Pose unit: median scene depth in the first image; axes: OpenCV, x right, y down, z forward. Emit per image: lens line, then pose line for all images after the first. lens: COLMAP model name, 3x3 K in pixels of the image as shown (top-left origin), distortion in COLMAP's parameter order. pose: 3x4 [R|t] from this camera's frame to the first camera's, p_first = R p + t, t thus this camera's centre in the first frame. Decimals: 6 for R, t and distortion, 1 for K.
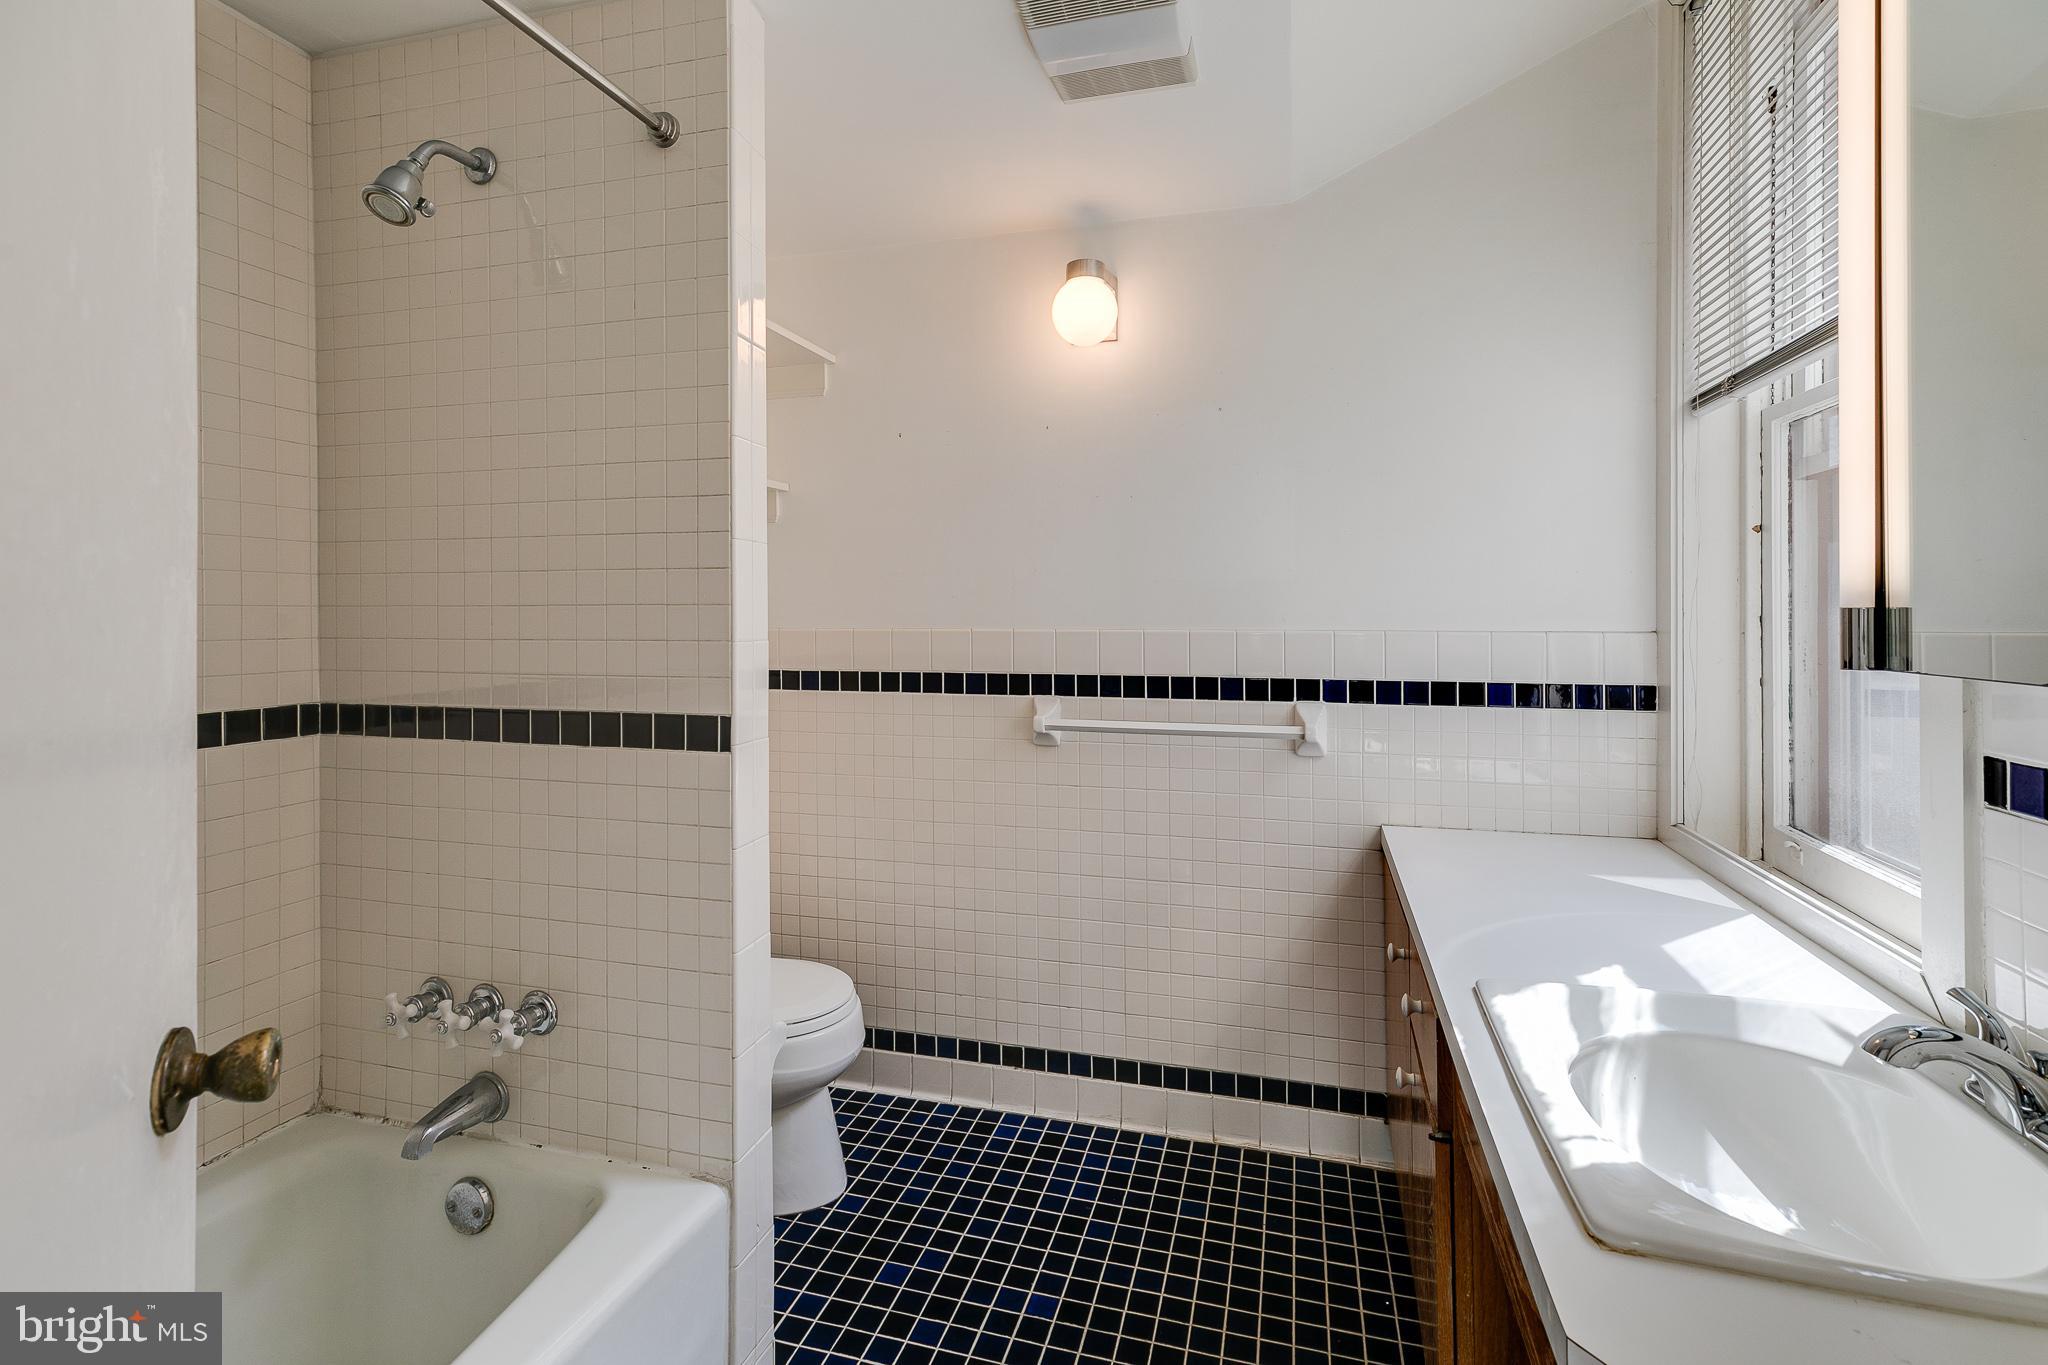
lens RADIAL K [[925.3, 0, 1030.6], [0, 925.3, 660.0], [0, 0, 1]] dist [0.002605, 0.000341]
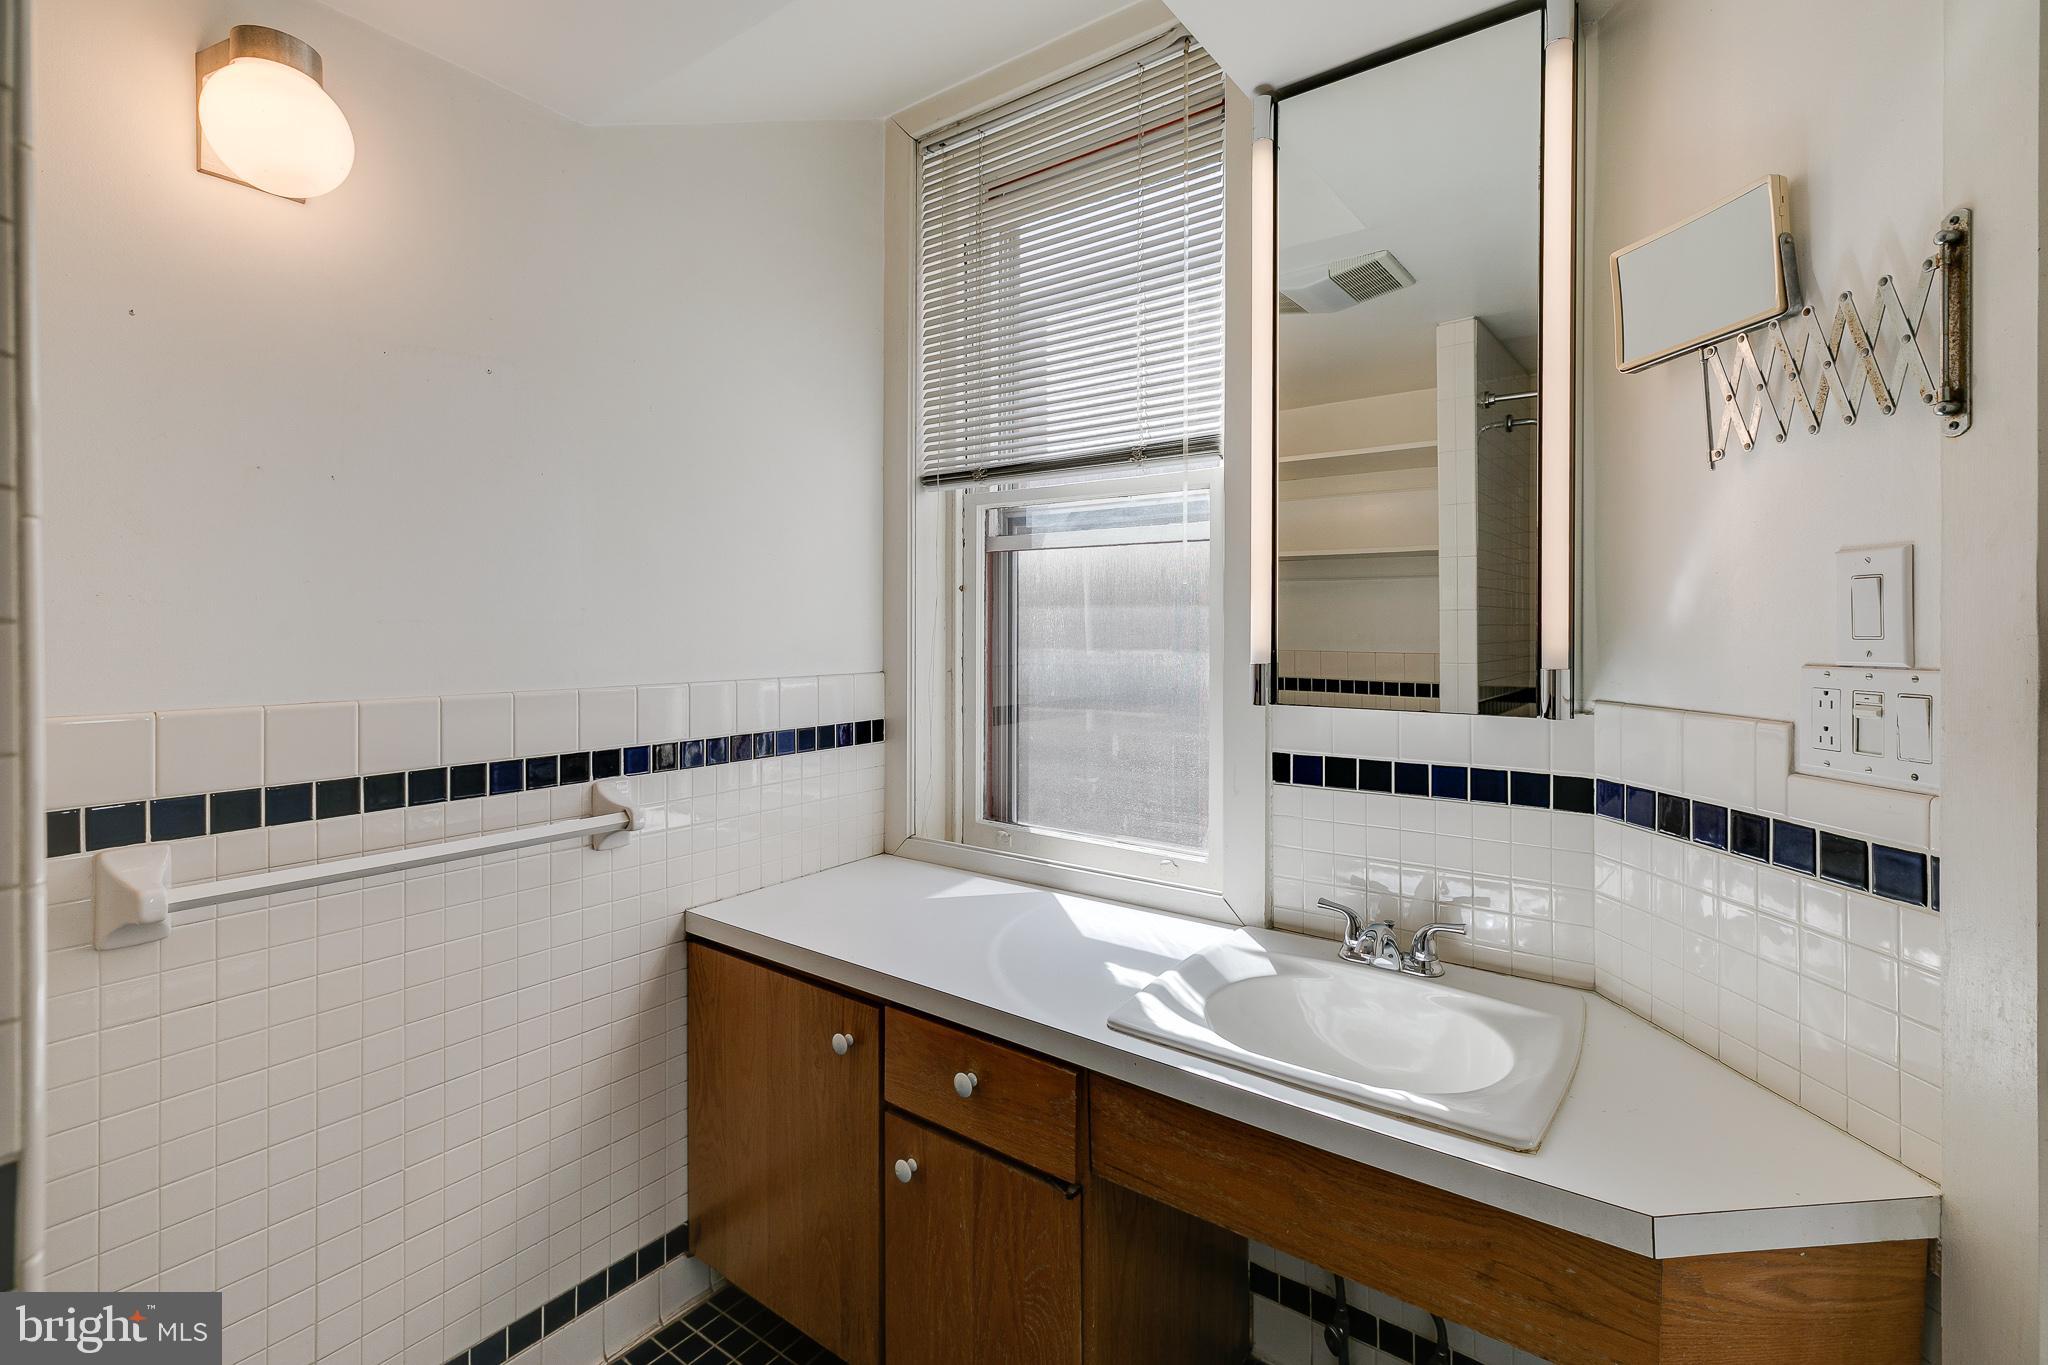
lens RADIAL K [[925.3, 0, 1030.6], [0, 925.3, 660.0], [0, 0, 1]] dist [0.002605, 0.000341]
pose [[0.349896, -0.030628, 0.936288, -0.324709], [0.048713, 0.998708, 0.014466, -0.052471], [-0.935521, 0.040547, 0.350936, 0.426598]]
